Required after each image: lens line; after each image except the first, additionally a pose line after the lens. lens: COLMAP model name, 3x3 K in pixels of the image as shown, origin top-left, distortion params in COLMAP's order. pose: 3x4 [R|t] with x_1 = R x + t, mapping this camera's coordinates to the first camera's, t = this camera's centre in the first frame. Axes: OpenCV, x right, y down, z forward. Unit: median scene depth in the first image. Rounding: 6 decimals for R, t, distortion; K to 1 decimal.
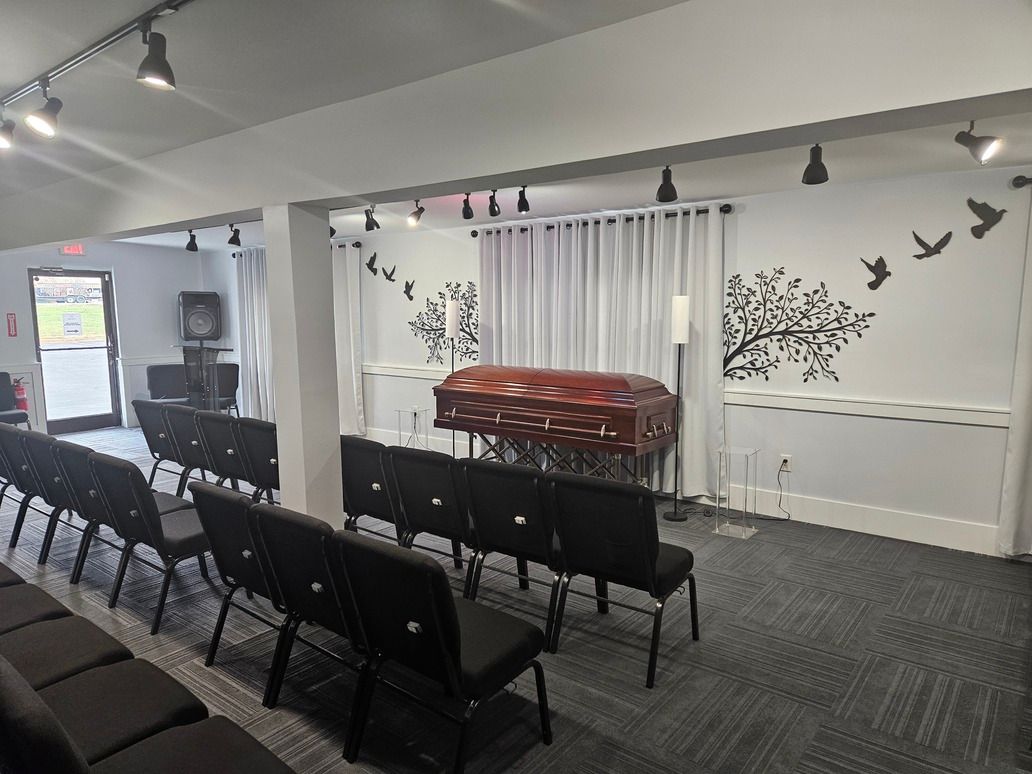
lens RADIAL K [[680.8, 0, 514.4], [0, 680.8, 391.7], [0, 0, 1]] dist [-0.008248, -0.011860]
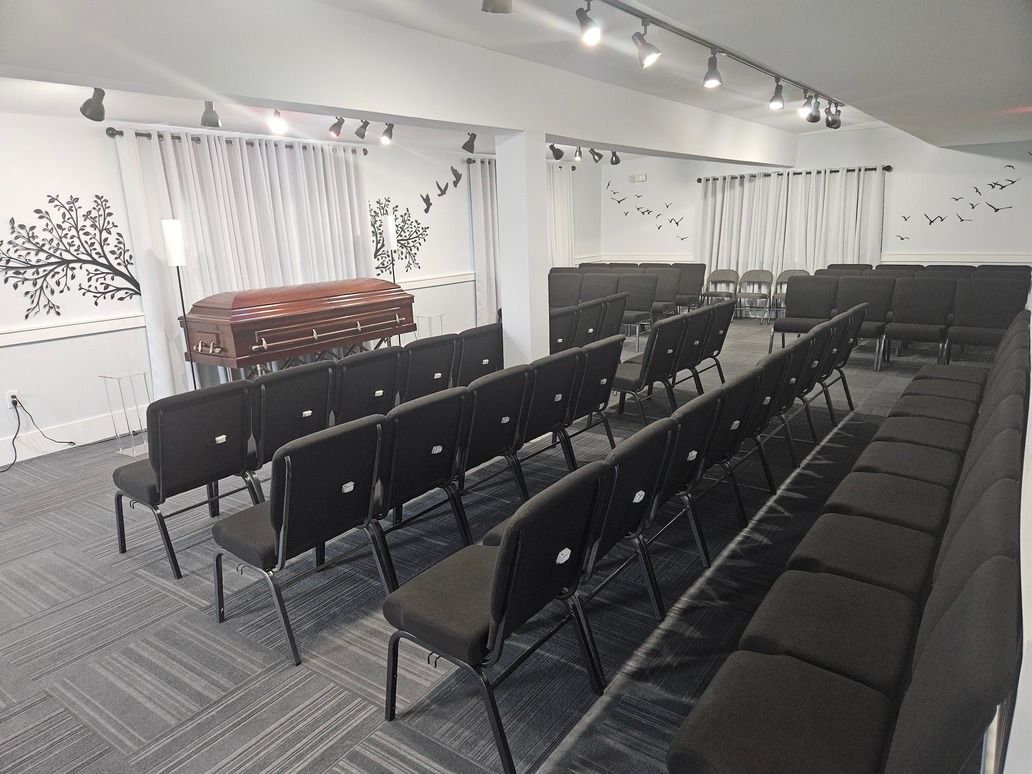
lens RADIAL K [[680.8, 0, 517.5], [0, 680.8, 389.9], [0, 0, 1]] dist [-0.008248, -0.011860]
pose [[-0.060446, -0.228416, 0.971685, -0.882790], [0.153451, 0.959767, 0.235160, -0.061890], [-0.986306, 0.163321, -0.022963, 0.608536]]
